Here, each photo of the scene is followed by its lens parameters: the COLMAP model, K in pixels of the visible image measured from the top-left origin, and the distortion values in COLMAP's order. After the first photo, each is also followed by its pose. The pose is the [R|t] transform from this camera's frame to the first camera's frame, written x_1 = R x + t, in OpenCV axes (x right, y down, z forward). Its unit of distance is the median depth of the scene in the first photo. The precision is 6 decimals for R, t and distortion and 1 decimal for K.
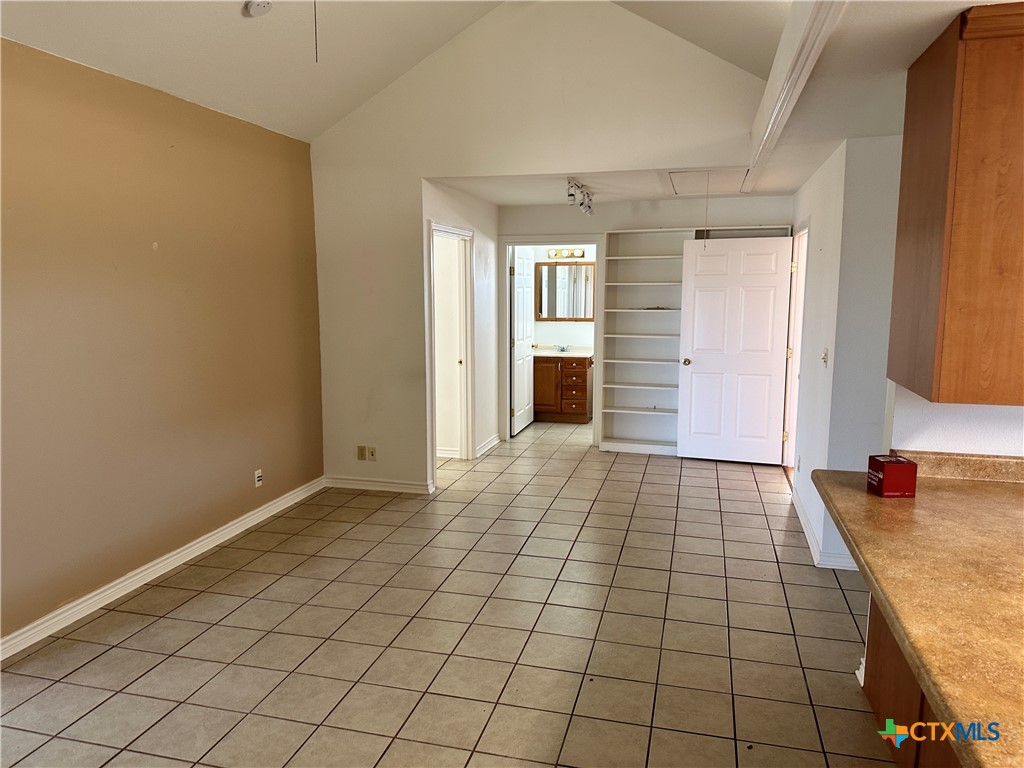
lens RADIAL K [[725.9, 0, 512.9], [0, 725.9, 383.8], [0, 0, 1]] dist [0.009081, -0.005935]
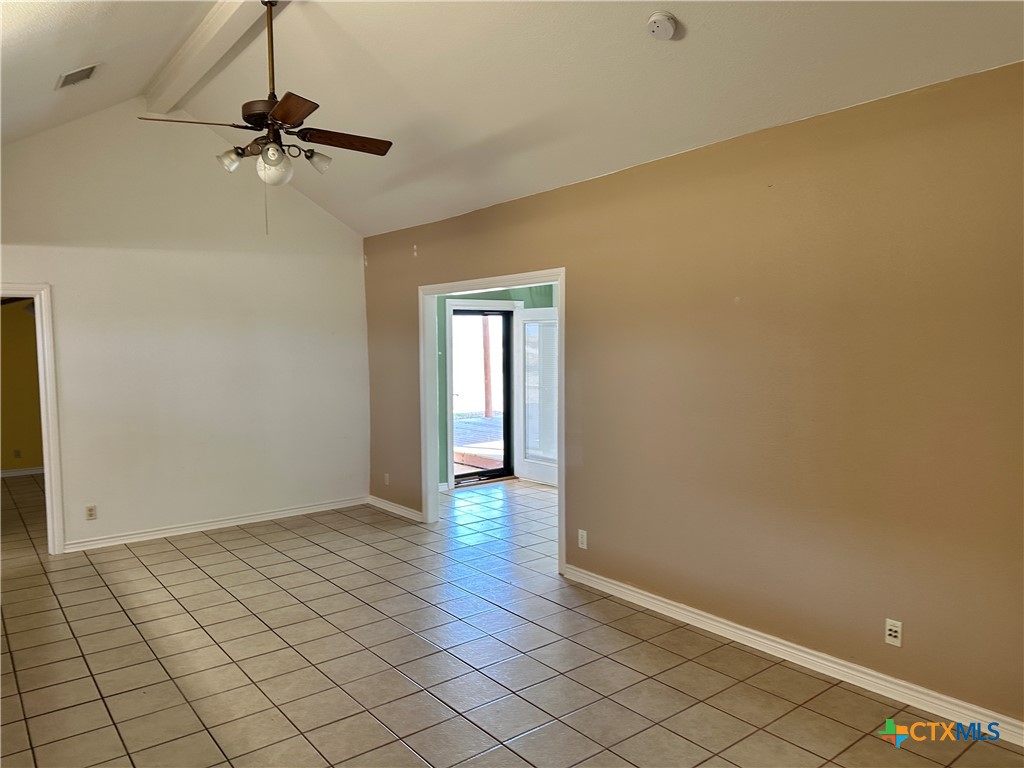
lens RADIAL K [[725.9, 0, 513.1], [0, 725.9, 382.5], [0, 0, 1]] dist [0.009081, -0.005935]
pose [[-0.596799, 0.060068, -0.800139, 0.453784], [-0.099031, 0.984056, 0.147739, -0.192259], [0.796256, 0.167409, -0.581335, 1.324682]]
